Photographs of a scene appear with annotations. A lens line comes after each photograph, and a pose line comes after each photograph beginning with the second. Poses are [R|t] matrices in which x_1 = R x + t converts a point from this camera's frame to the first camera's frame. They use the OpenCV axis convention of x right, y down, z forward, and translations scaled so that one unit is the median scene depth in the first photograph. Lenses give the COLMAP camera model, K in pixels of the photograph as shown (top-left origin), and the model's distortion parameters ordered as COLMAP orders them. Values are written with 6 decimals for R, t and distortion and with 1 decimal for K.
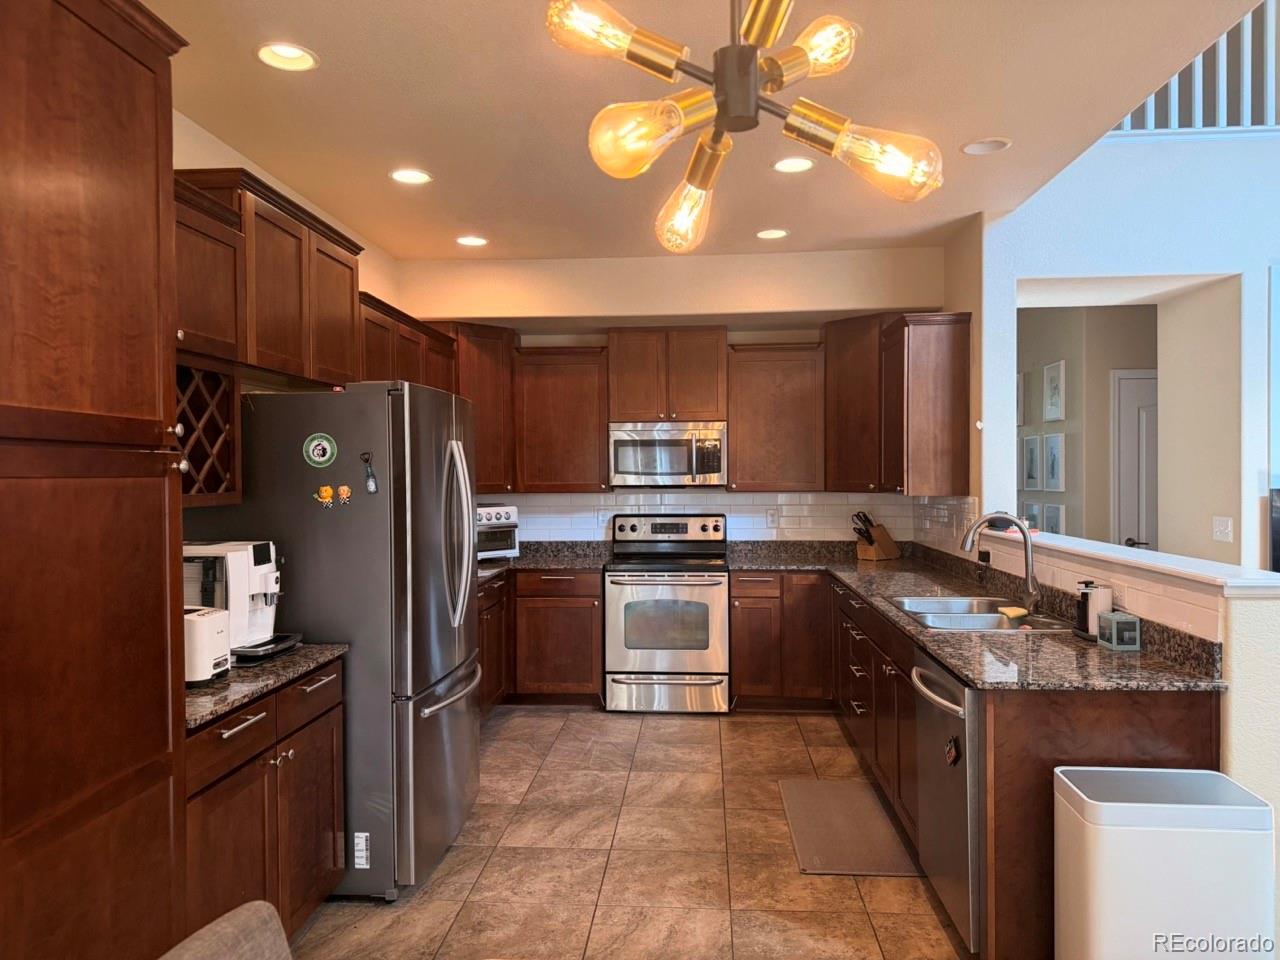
lens RADIAL K [[902.4, 0, 641.6], [0, 902.4, 476.1], [0, 0, 1]] dist [0.077719, -0.085257]
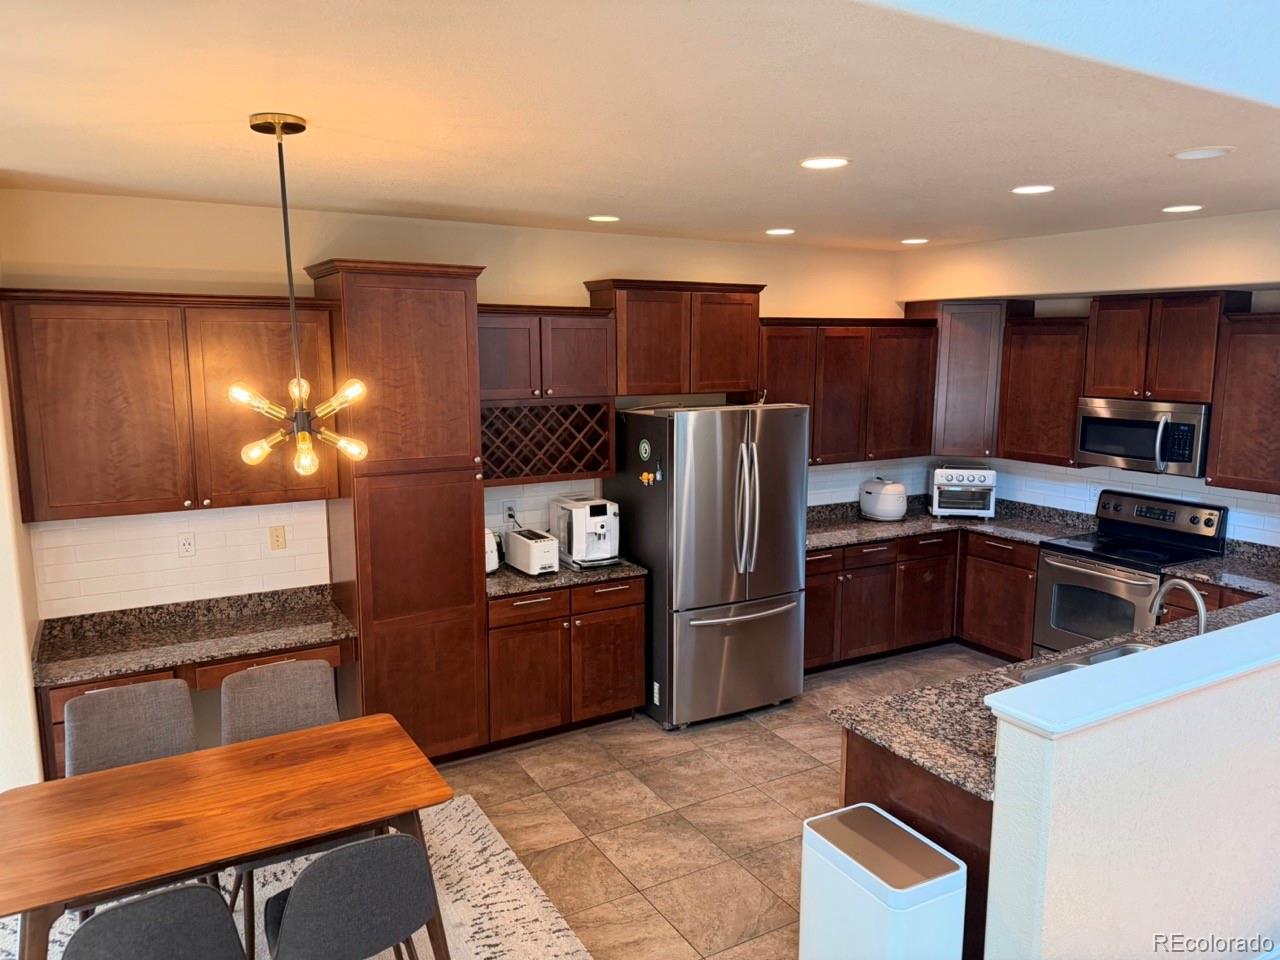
lens RADIAL K [[902.4, 0, 640.7], [0, 902.4, 479.3], [0, 0, 1]] dist [0.077719, -0.085257]
pose [[0.560461, 0.131293, -0.817707, 0.805196], [-0.009233, 0.988283, 0.152353, -0.184894], [0.828129, -0.077838, 0.555107, 0.086366]]
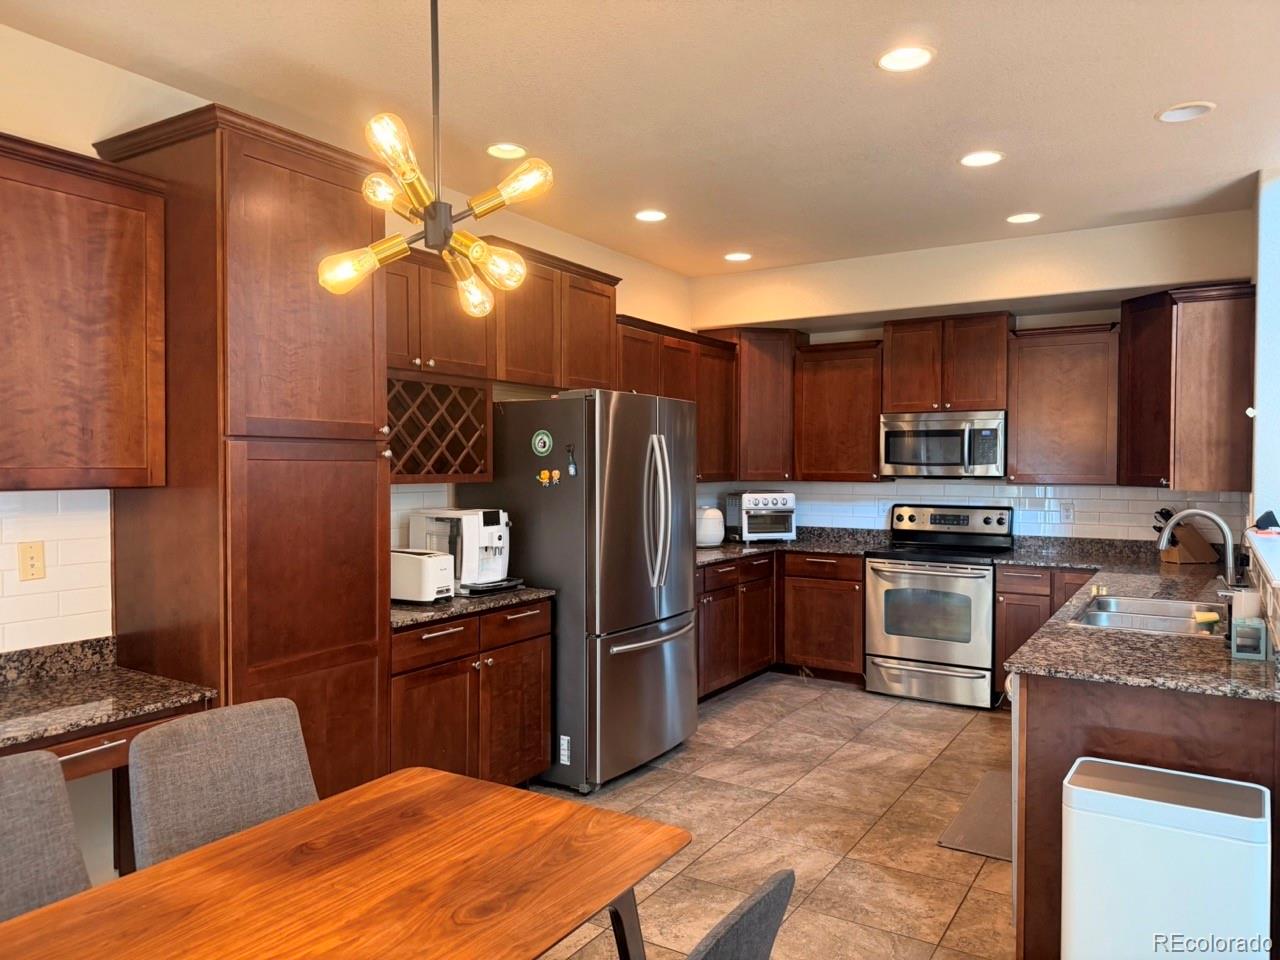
lens RADIAL K [[902.4, 0, 643.0], [0, 902.4, 474.8], [0, 0, 1]] dist [0.077719, -0.085257]
pose [[0.885090, 0.014858, -0.465183, 0.325882], [-0.011042, 0.999879, 0.010927, 0.001595], [0.465289, -0.004535, 0.885147, -0.076533]]
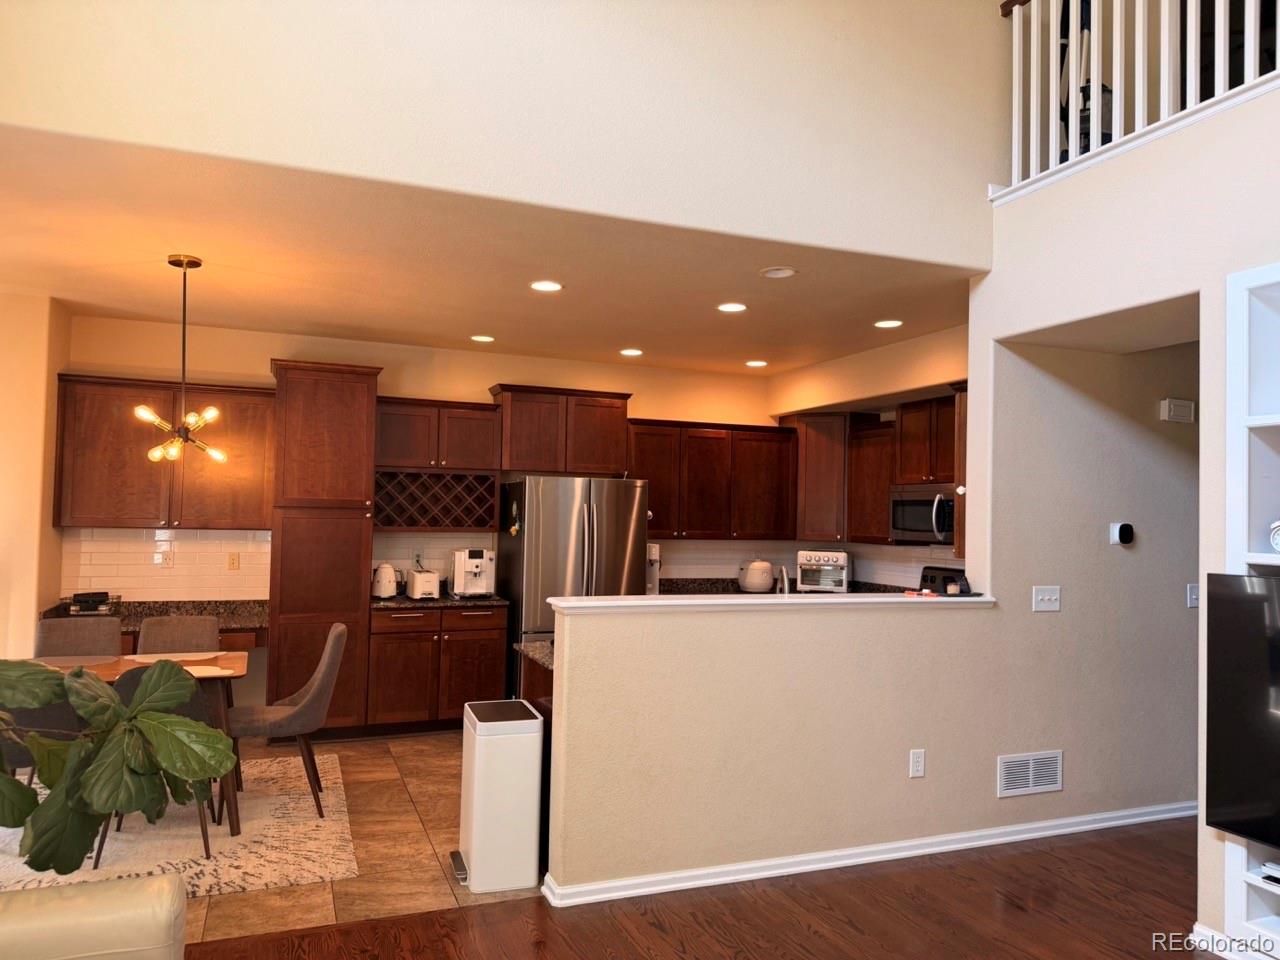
lens RADIAL K [[902.4, 0, 636.5], [0, 902.4, 472.8], [0, 0, 1]] dist [0.077719, -0.085257]
pose [[0.425952, -0.027352, -0.904332, 1.398242], [-0.026462, 0.998739, -0.042671, -0.025730], [0.904359, 0.042107, 0.424691, 0.306846]]
